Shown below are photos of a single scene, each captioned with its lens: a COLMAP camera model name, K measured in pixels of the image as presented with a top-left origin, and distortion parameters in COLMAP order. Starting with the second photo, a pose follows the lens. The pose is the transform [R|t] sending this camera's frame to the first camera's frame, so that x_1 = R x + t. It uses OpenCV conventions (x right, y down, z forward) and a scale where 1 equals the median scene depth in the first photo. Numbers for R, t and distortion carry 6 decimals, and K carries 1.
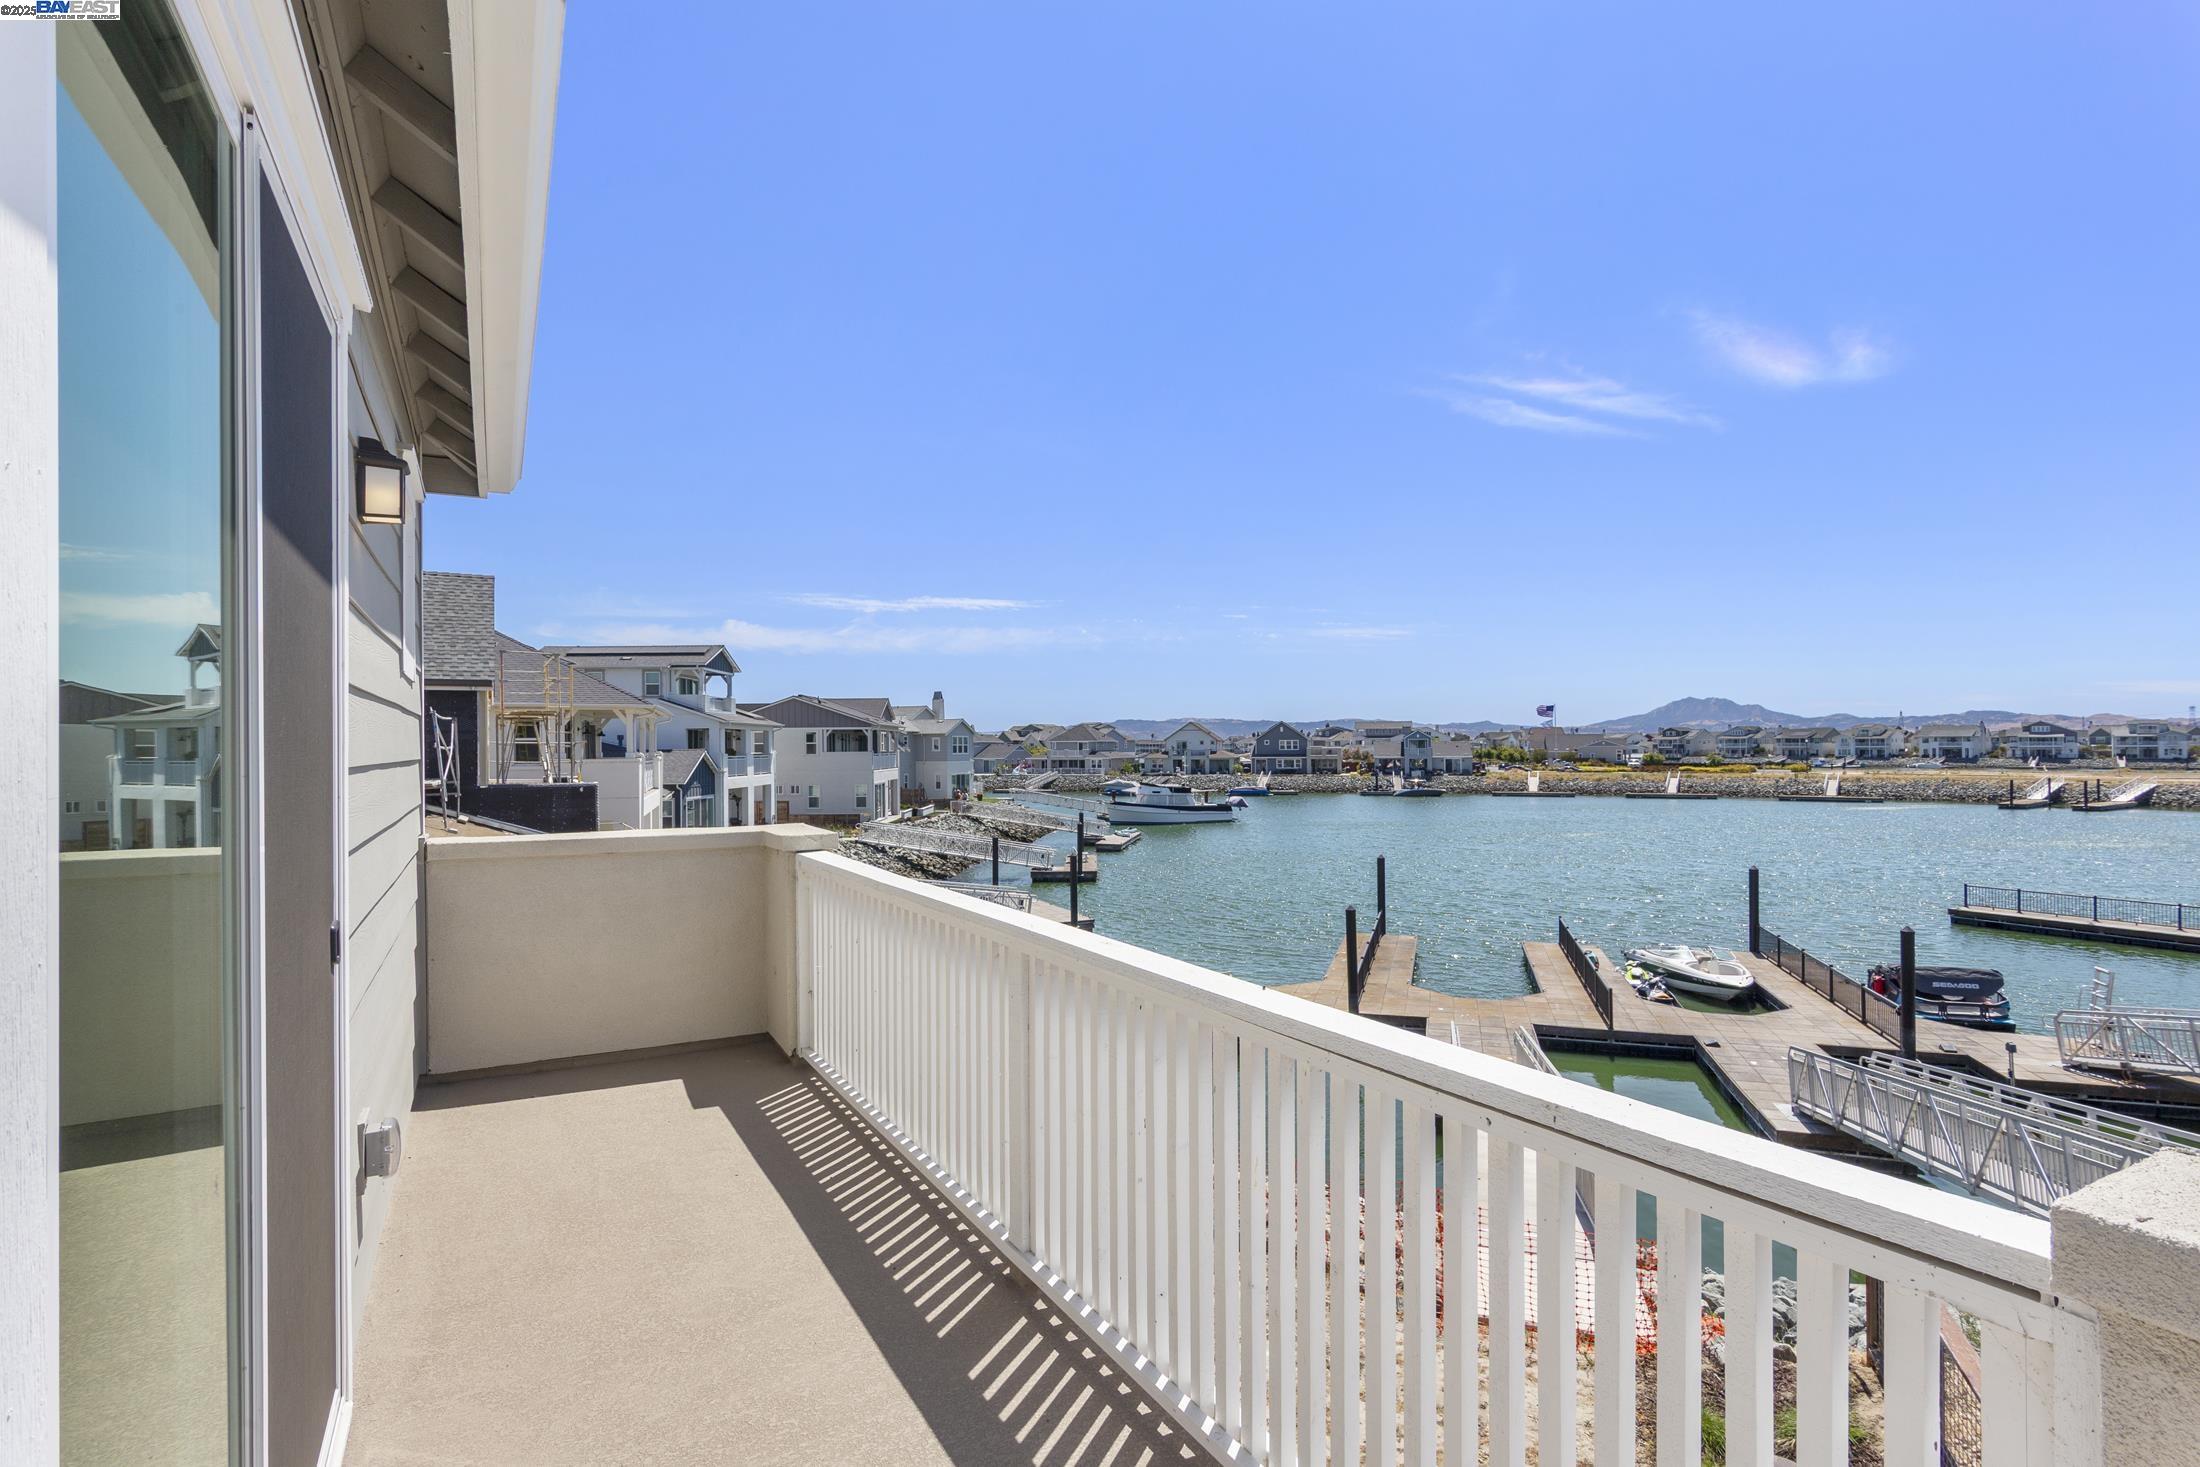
lens RADIAL K [[1076.3, 0, 1089.6], [0, 1076.3, 737.3], [0, 0, 1]] dist [0.003744, 0.000630]
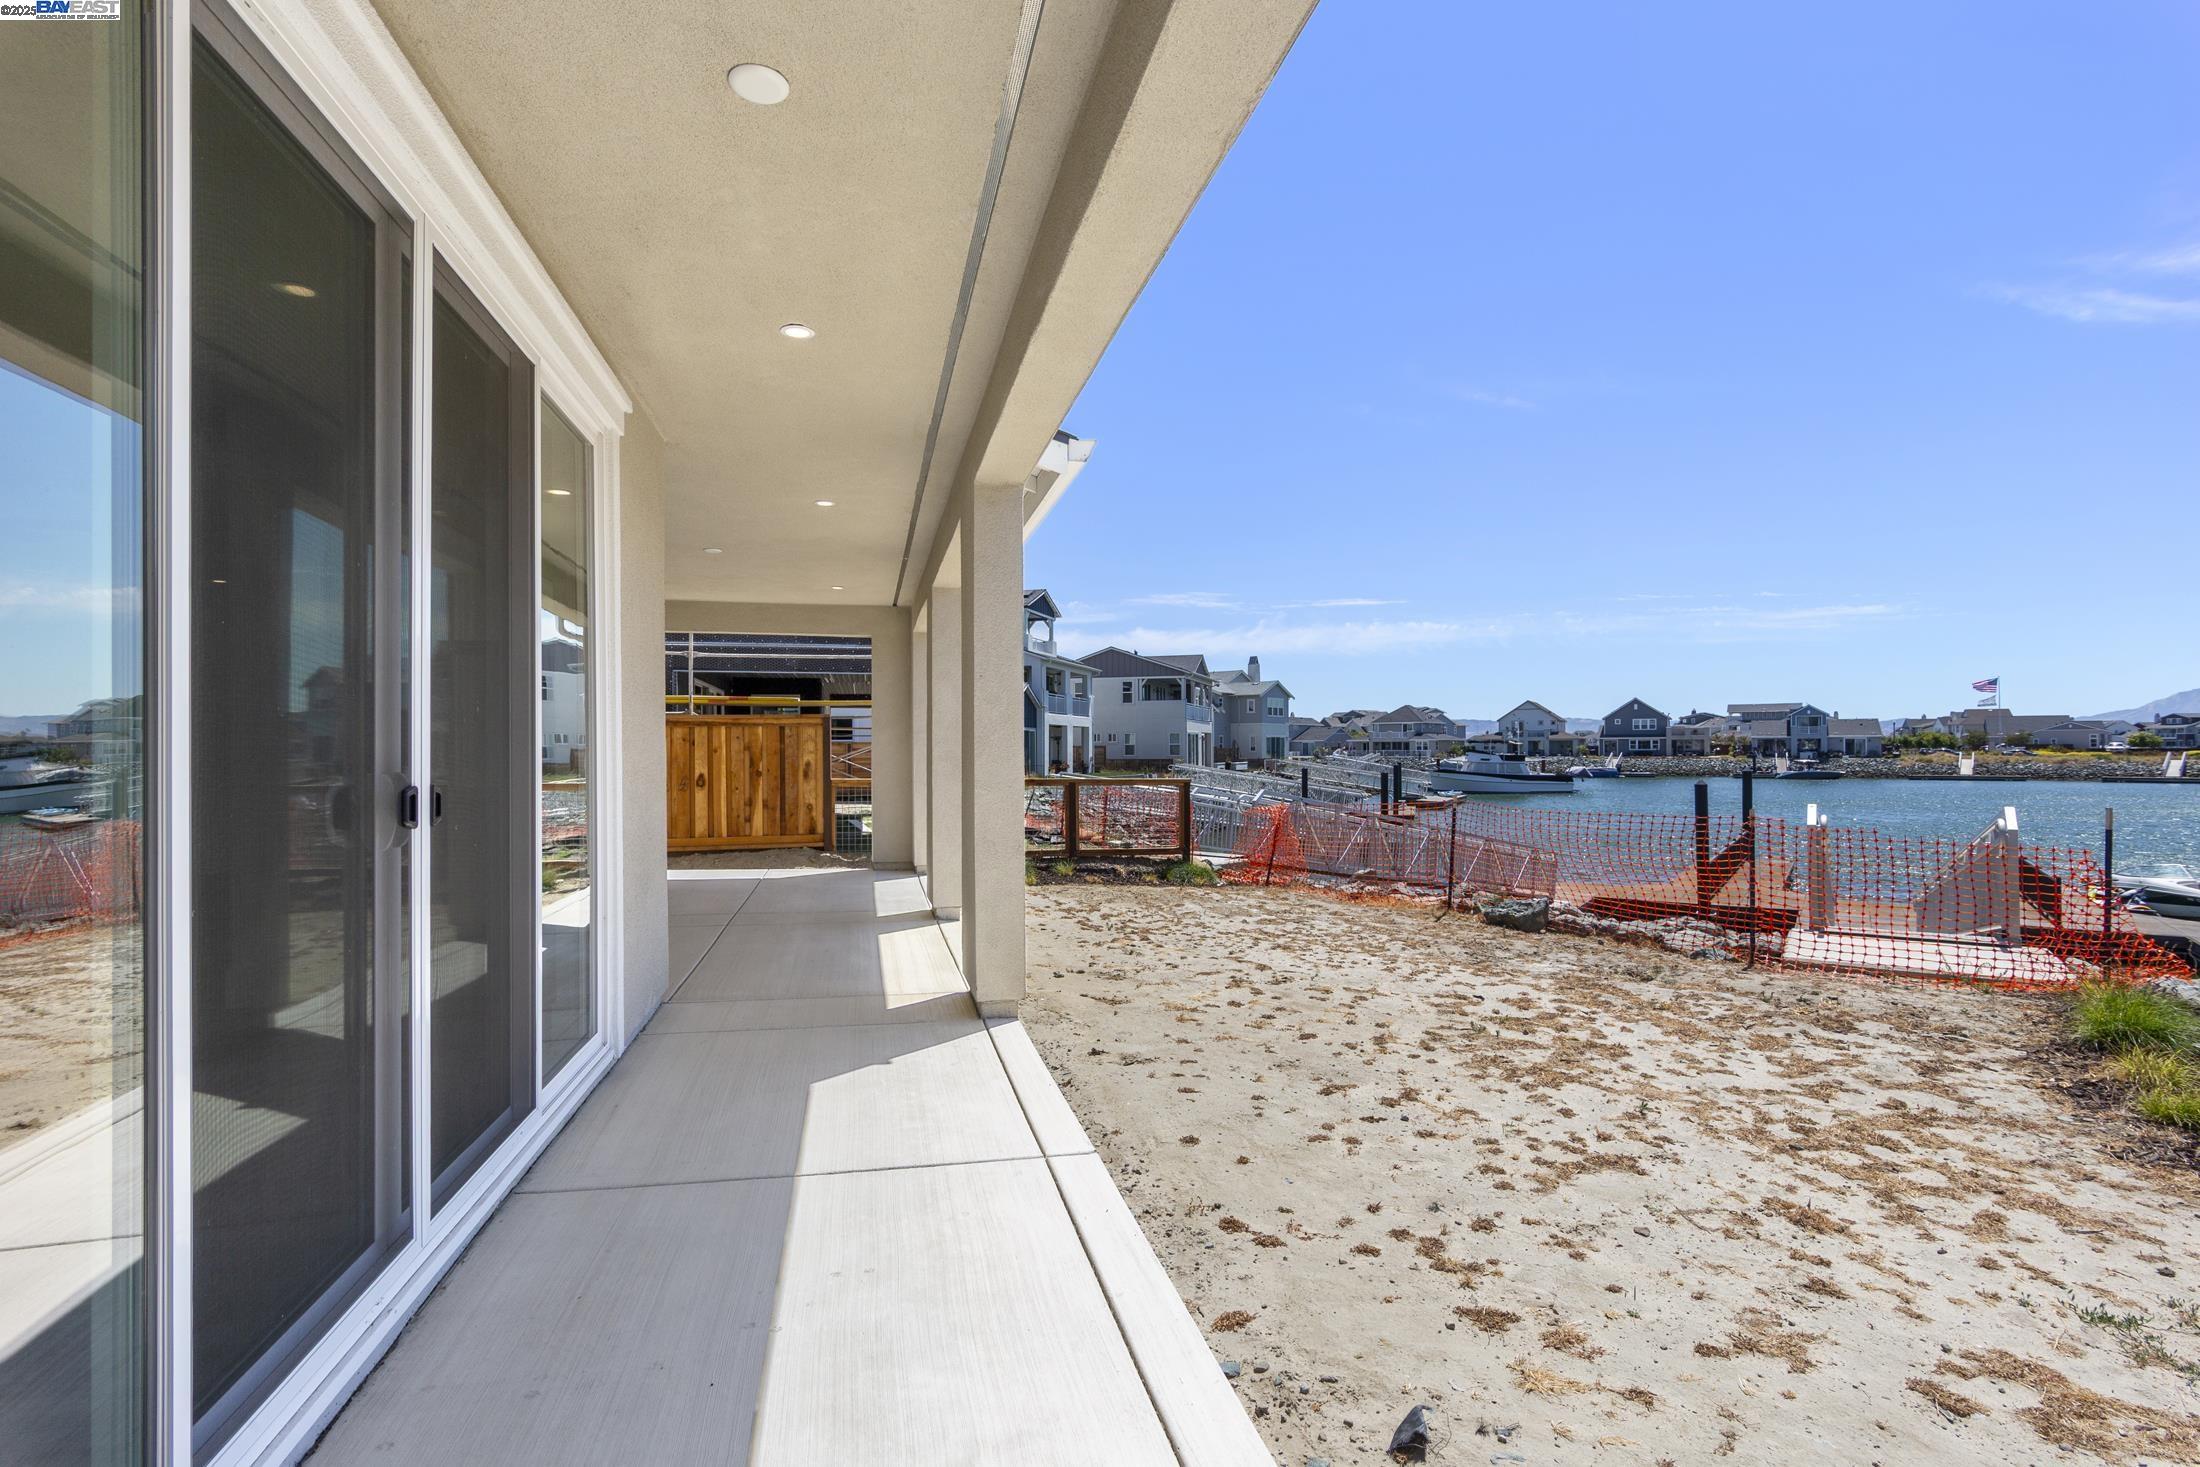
lens RADIAL K [[1076.3, 0, 1098.7], [0, 1076.3, 748.1], [0, 0, 1]] dist [0.003744, 0.000630]
pose [[0.958176, 0.008623, -0.286051, 0.005760], [-0.008613, 0.999962, 0.001294, 0.033951], [0.286051, 0.001224, 0.958214, 0.003507]]
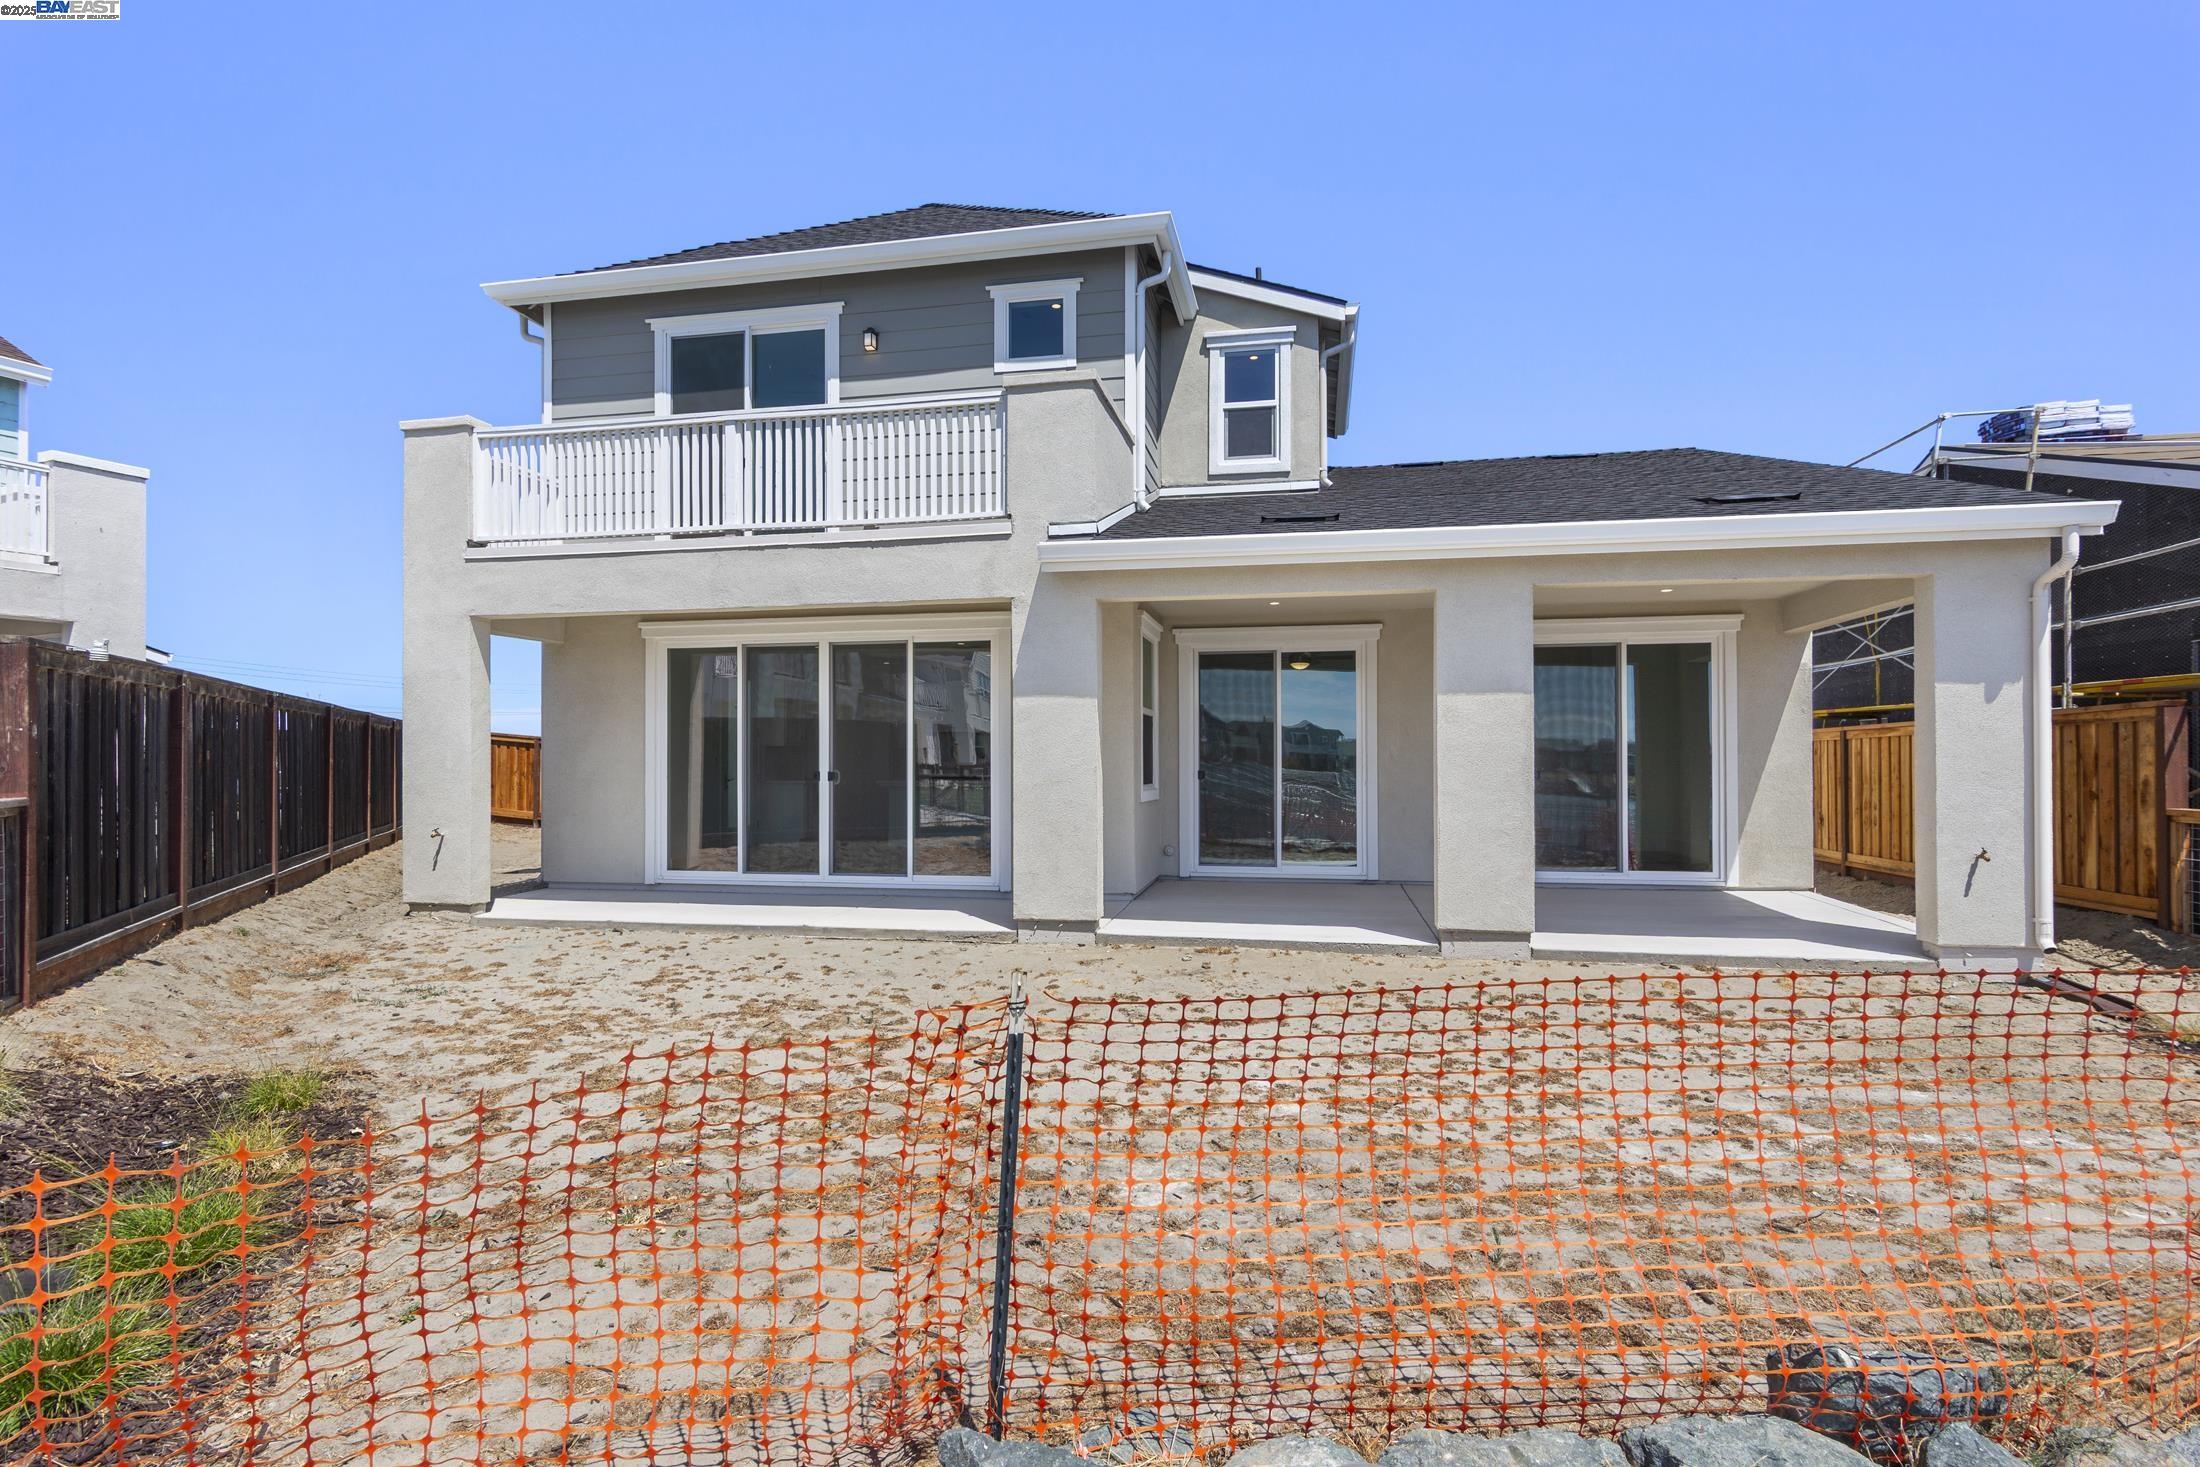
lens RADIAL K [[1076.3, 0, 1105.6], [0, 1076.3, 749.7], [0, 0, 1]] dist [0.003744, 0.000630]
pose [[-0.646114, 0.001094, -0.763240, 0.045559], [0.009701, 0.999930, -0.006779, 0.033705], [0.763179, -0.011784, -0.646079, 0.109430]]
